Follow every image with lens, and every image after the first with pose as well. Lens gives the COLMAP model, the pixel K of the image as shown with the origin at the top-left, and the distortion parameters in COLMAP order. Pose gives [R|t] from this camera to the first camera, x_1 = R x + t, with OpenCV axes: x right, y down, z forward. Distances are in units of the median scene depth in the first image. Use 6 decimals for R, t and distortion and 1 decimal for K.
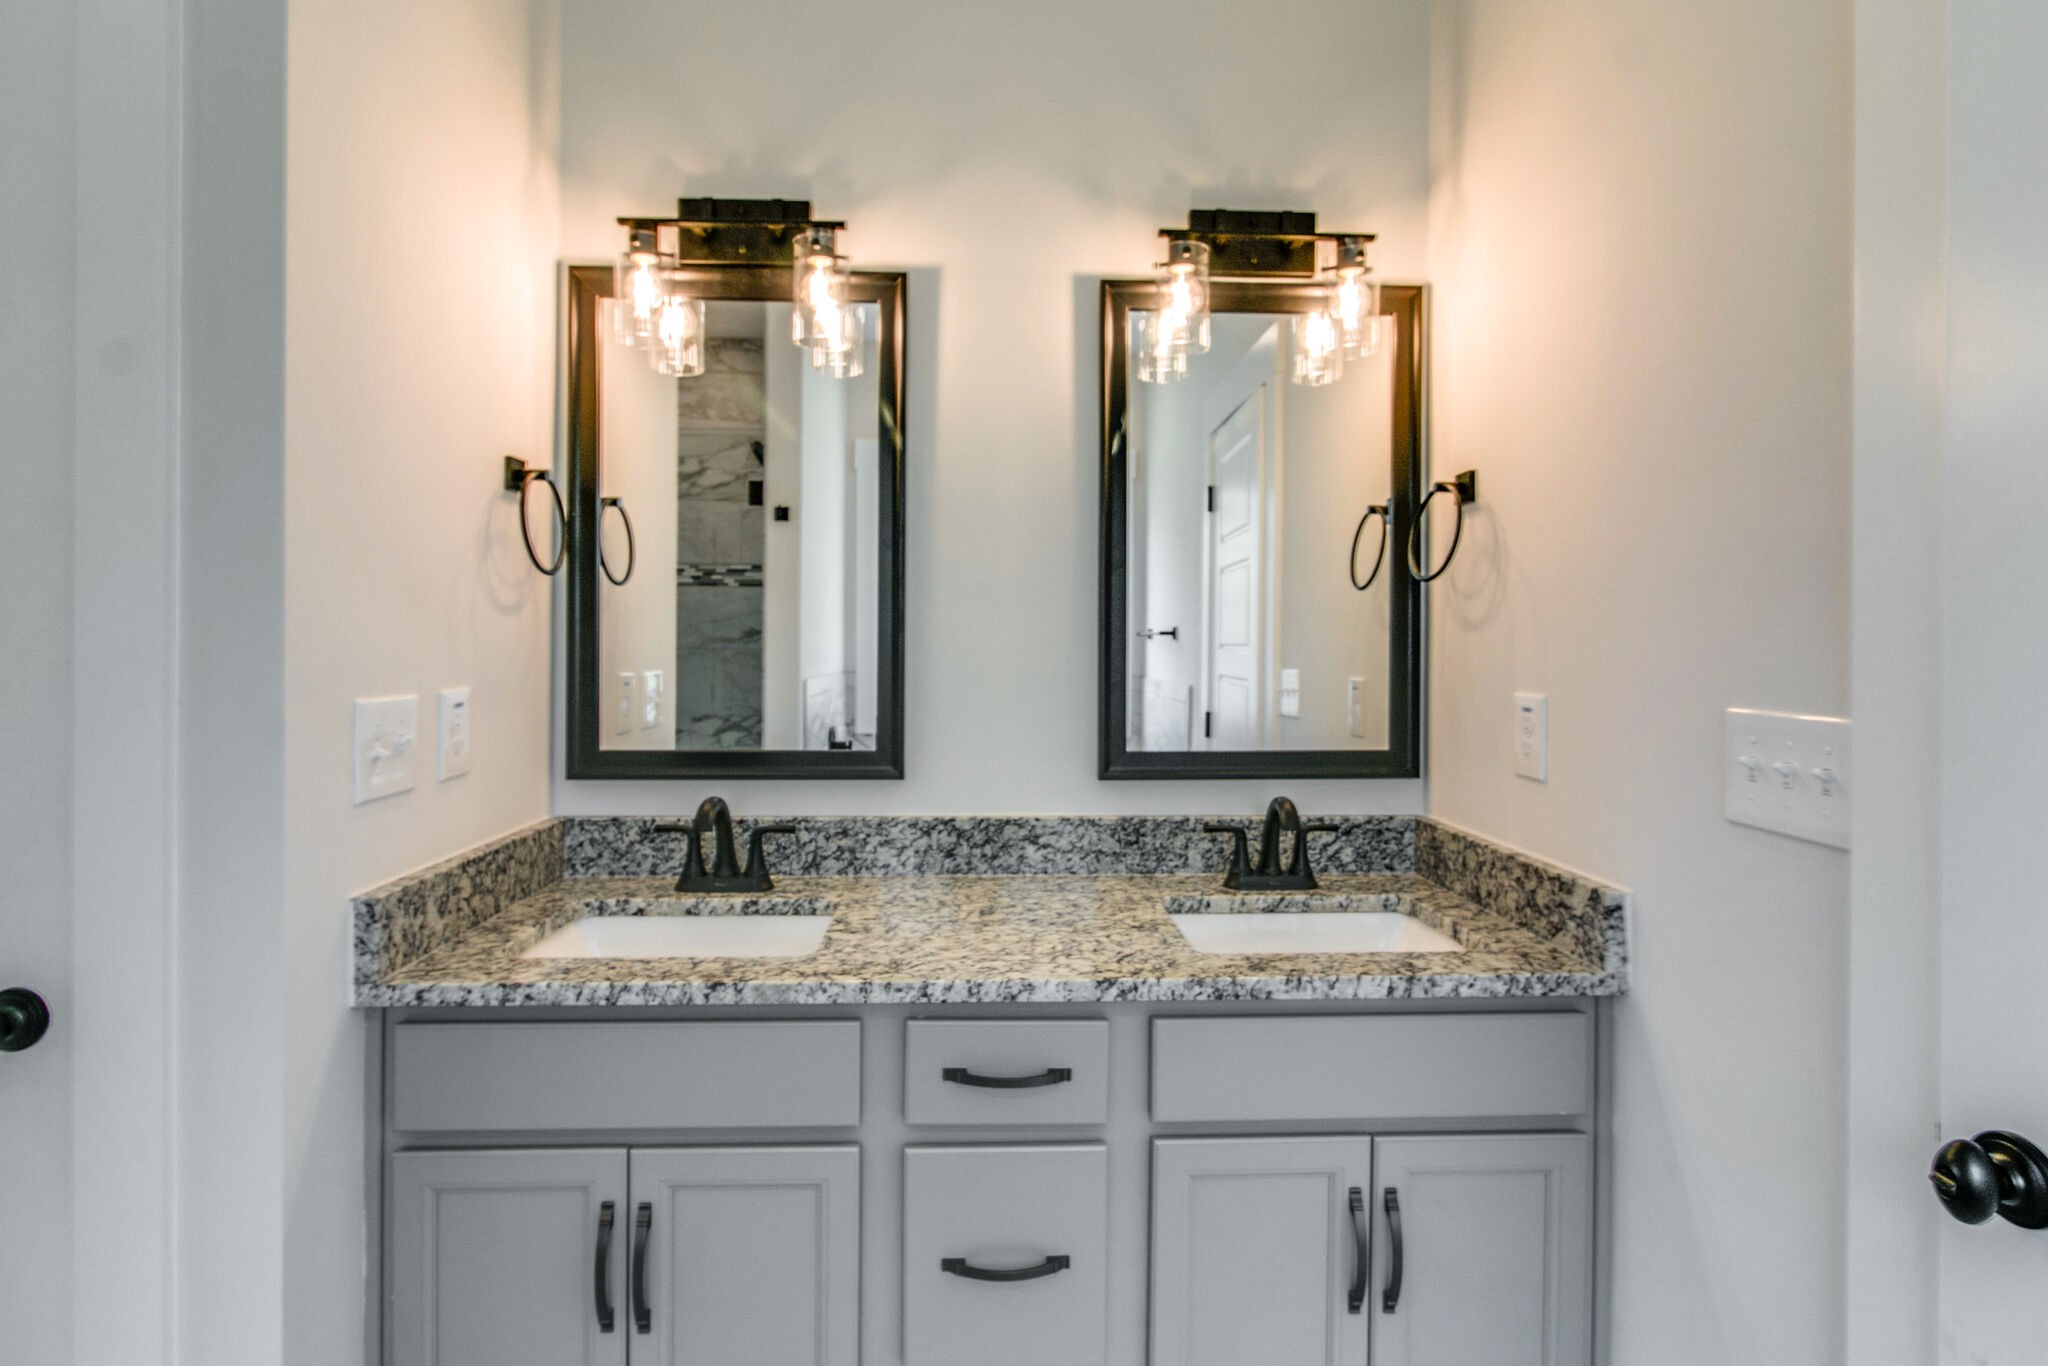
lens RADIAL K [[959.3, 0, 1027.9], [0, 959.3, 675.9], [0, 0, 1]] dist [-0.000374, 0.000609]
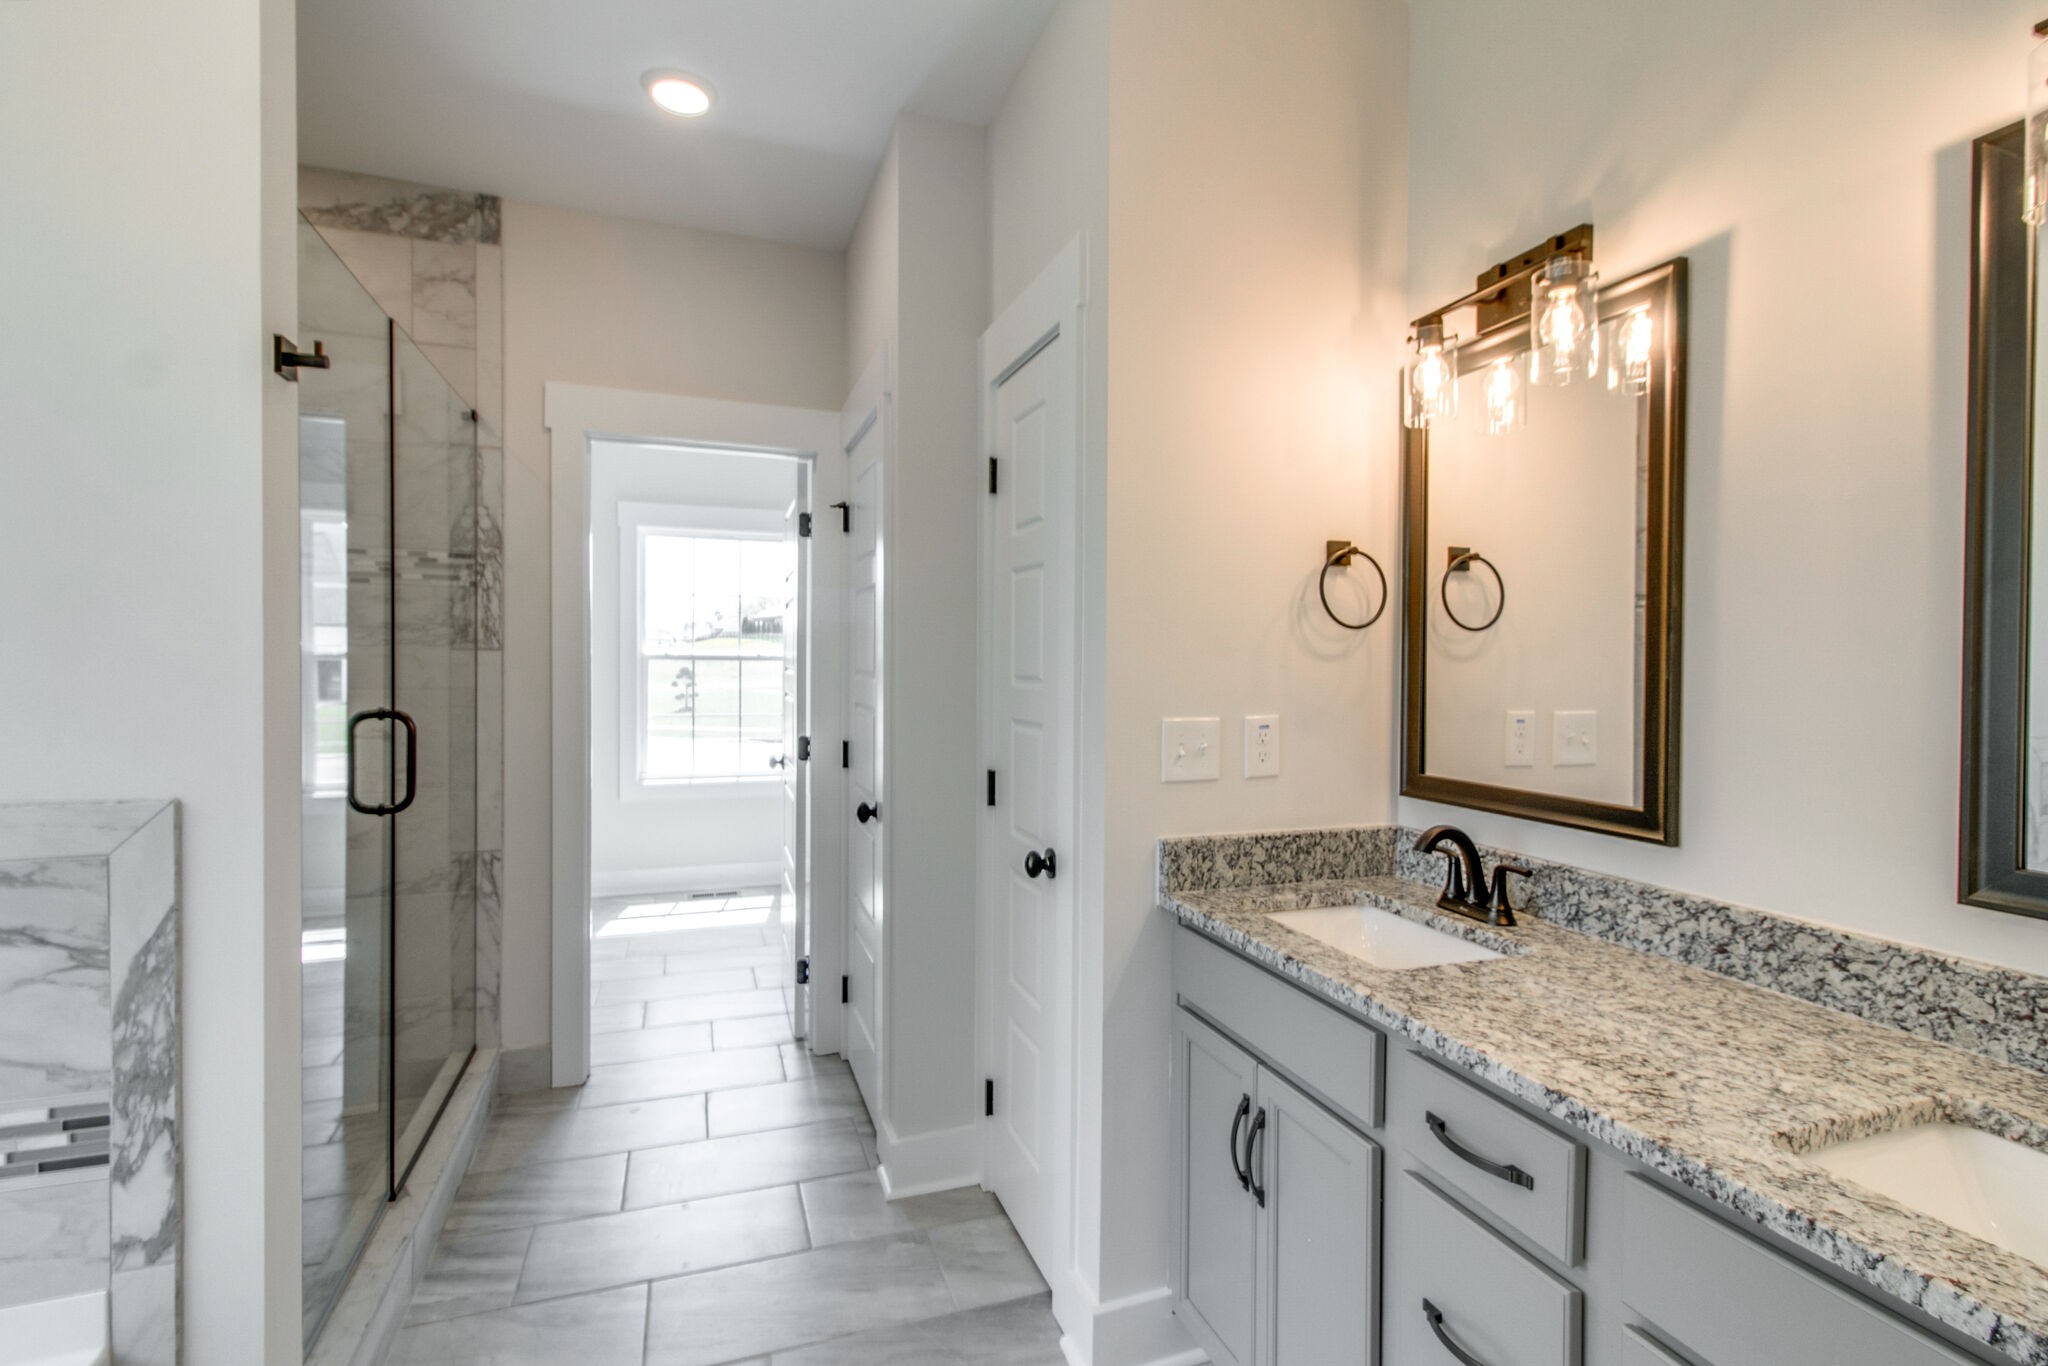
lens RADIAL K [[959.3, 0, 1027.9], [0, 959.3, 675.9], [0, 0, 1]] dist [-0.000374, 0.000609]
pose [[0.277908, 0.009883, -0.960557, 0.536616], [-0.029754, 0.999556, 0.001676, -0.029183], [0.960147, 0.028115, 0.278078, 0.206794]]
